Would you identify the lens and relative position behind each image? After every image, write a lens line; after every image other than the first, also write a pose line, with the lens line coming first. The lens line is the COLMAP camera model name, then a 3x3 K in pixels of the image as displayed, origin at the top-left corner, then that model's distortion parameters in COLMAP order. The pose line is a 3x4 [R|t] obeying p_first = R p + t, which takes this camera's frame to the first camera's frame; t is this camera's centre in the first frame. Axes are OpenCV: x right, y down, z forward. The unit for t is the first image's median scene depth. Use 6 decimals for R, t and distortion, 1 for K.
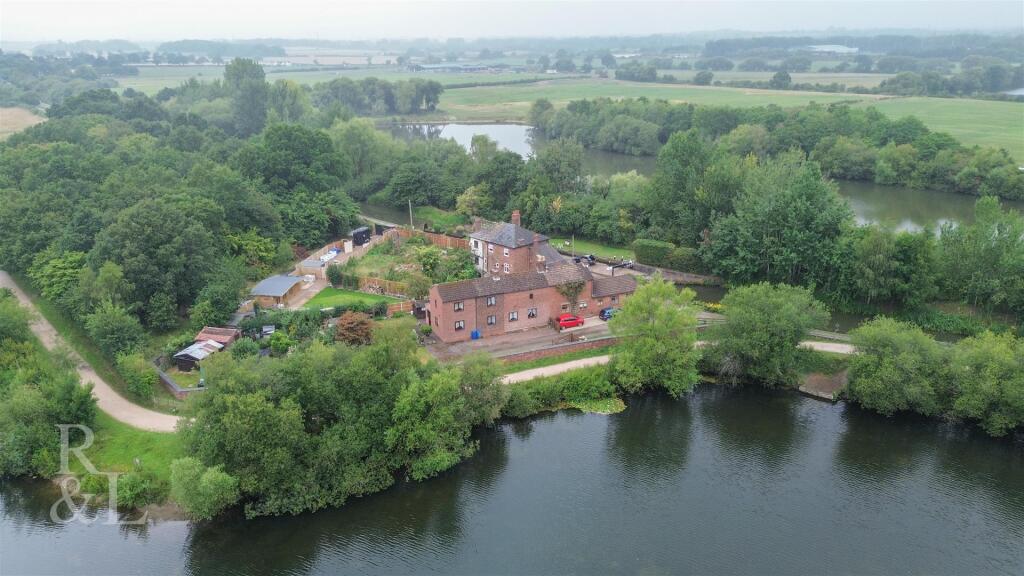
lens RADIAL K [[681.0, 0, 513.1], [0, 681.0, 288.1], [0, 0, 1]] dist [-0.001267, -0.001035]
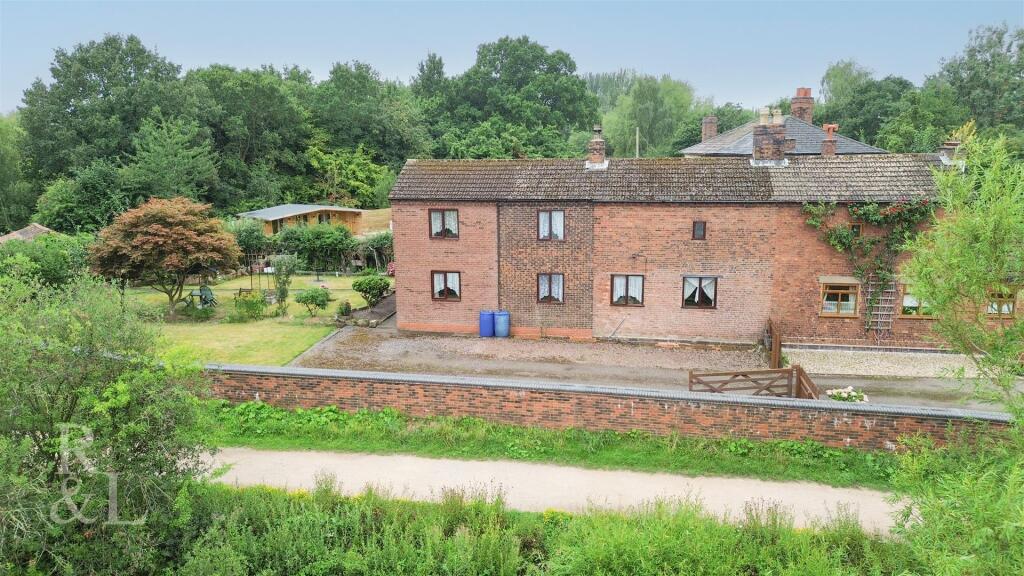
lens RADIAL K [[681.0, 0, 511.6], [0, 681.0, 287.9], [0, 0, 1]] dist [-0.001267, -0.001035]
pose [[0.809593, 0.110249, -0.576546, 0.133630], [-0.182441, 0.980819, -0.068630, 0.071467], [0.557920, 0.160748, 0.814177, 0.732857]]
